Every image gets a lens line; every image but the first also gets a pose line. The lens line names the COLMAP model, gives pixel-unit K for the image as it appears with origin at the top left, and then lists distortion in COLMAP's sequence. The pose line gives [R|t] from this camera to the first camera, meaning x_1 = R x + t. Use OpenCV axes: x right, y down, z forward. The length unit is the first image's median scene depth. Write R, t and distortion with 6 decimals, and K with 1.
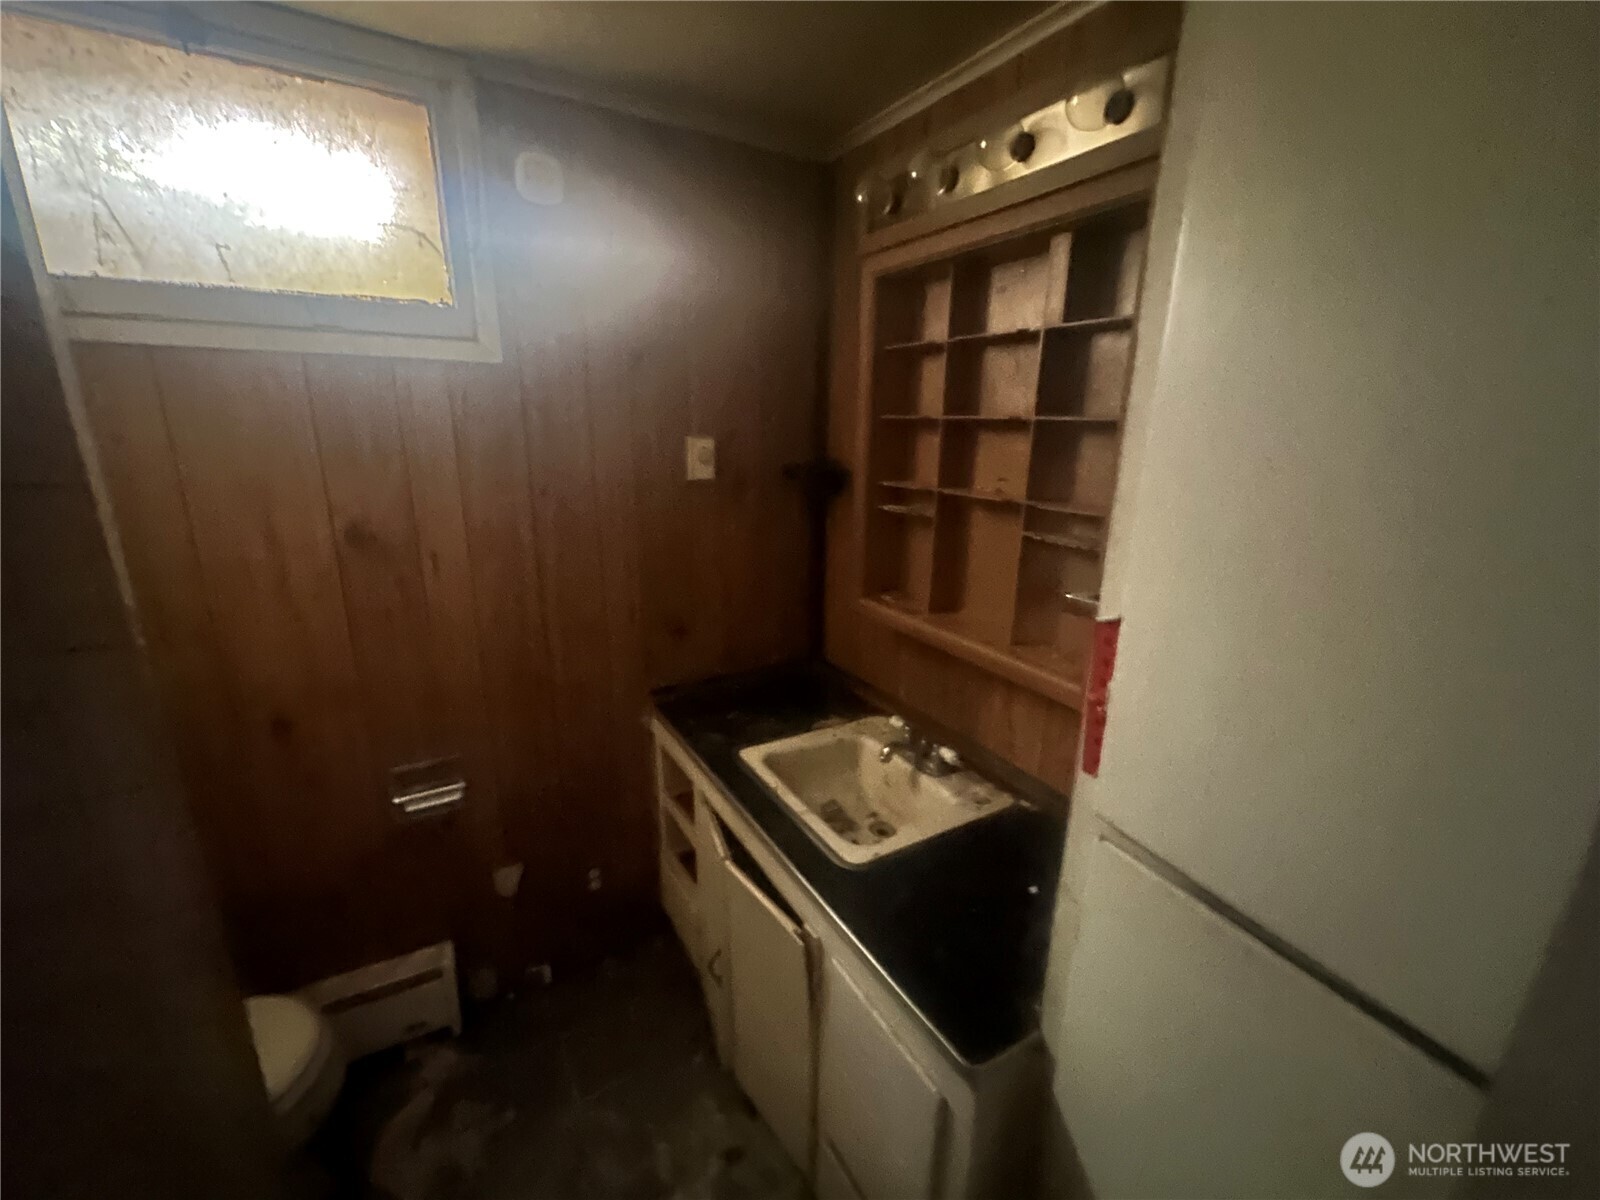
lens RADIAL K [[643.4, 0, 787.7], [0, 643.4, 597.1], [0, 0, 1]] dist [-0.006993, 0.001380]
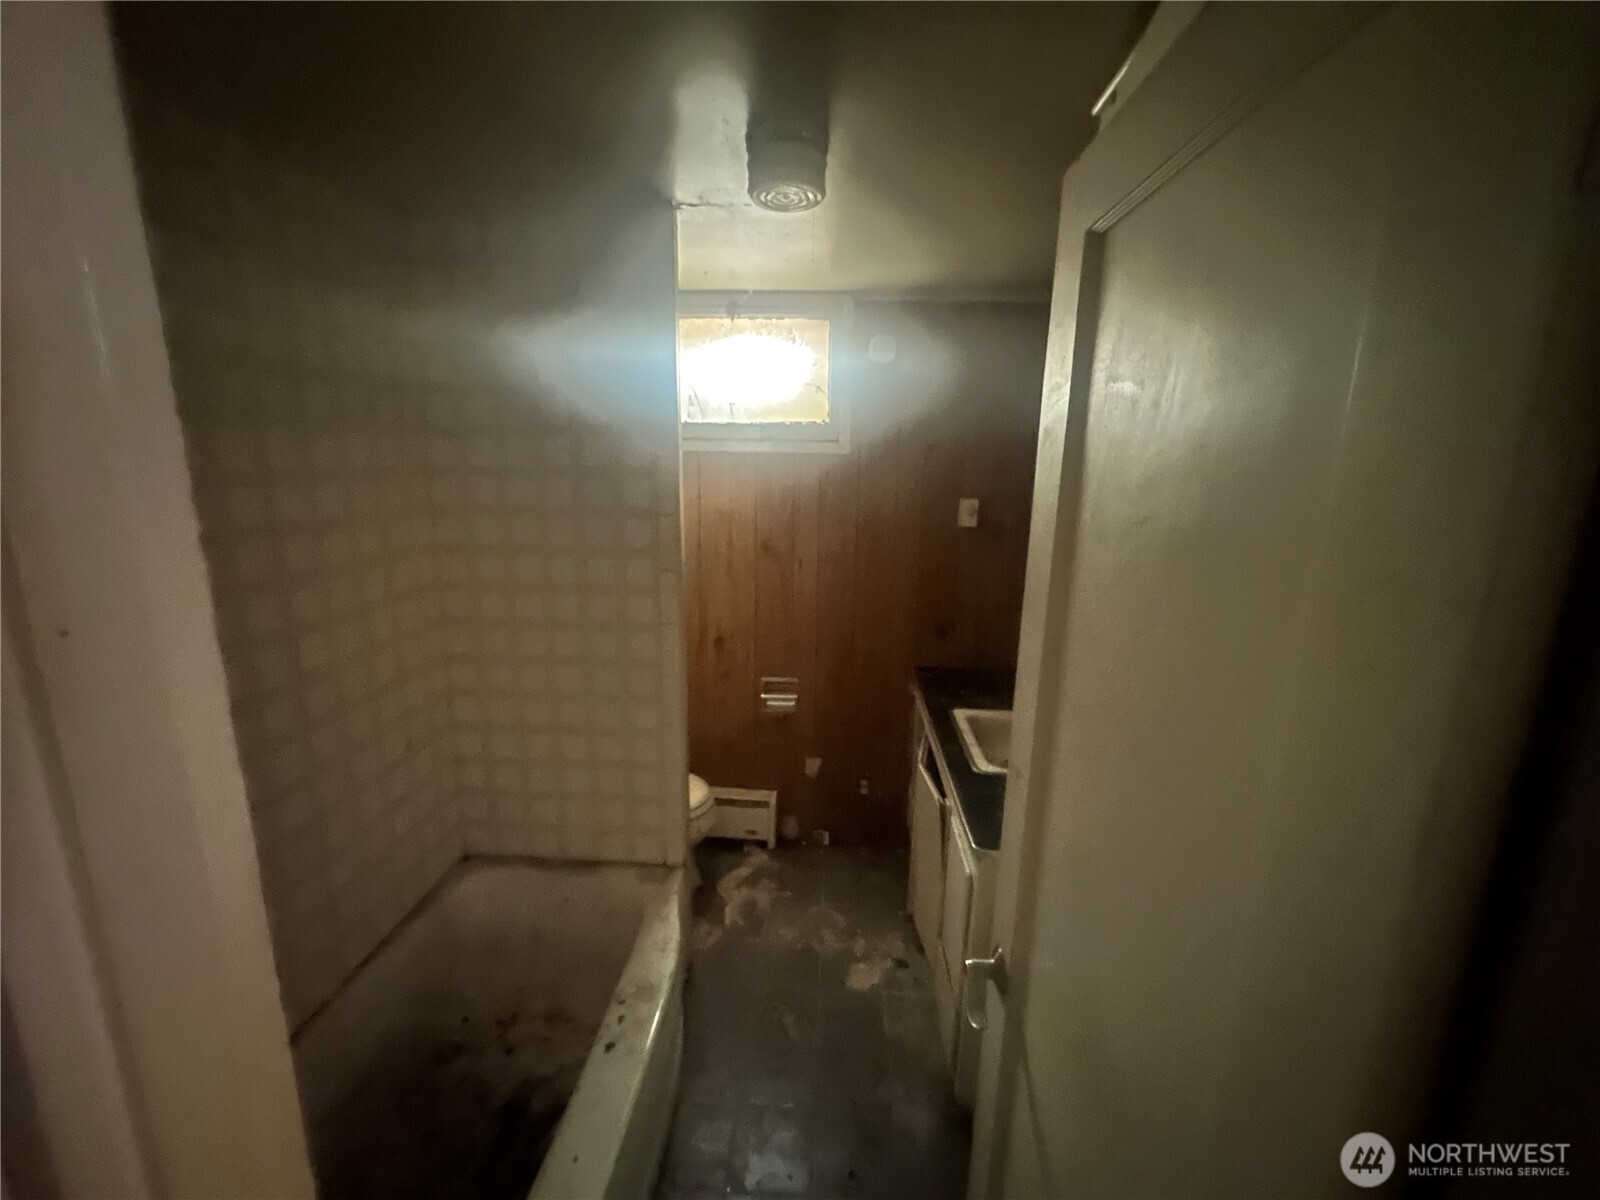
lens RADIAL K [[643.4, 0, 802.0], [0, 643.4, 599.0], [0, 0, 1]] dist [-0.006993, 0.001380]
pose [[0.834215, 0.119625, -0.538308, 0.395935], [-0.153392, 0.987999, -0.018153, 0.068428], [0.529676, 0.097716, 0.842553, -0.451924]]
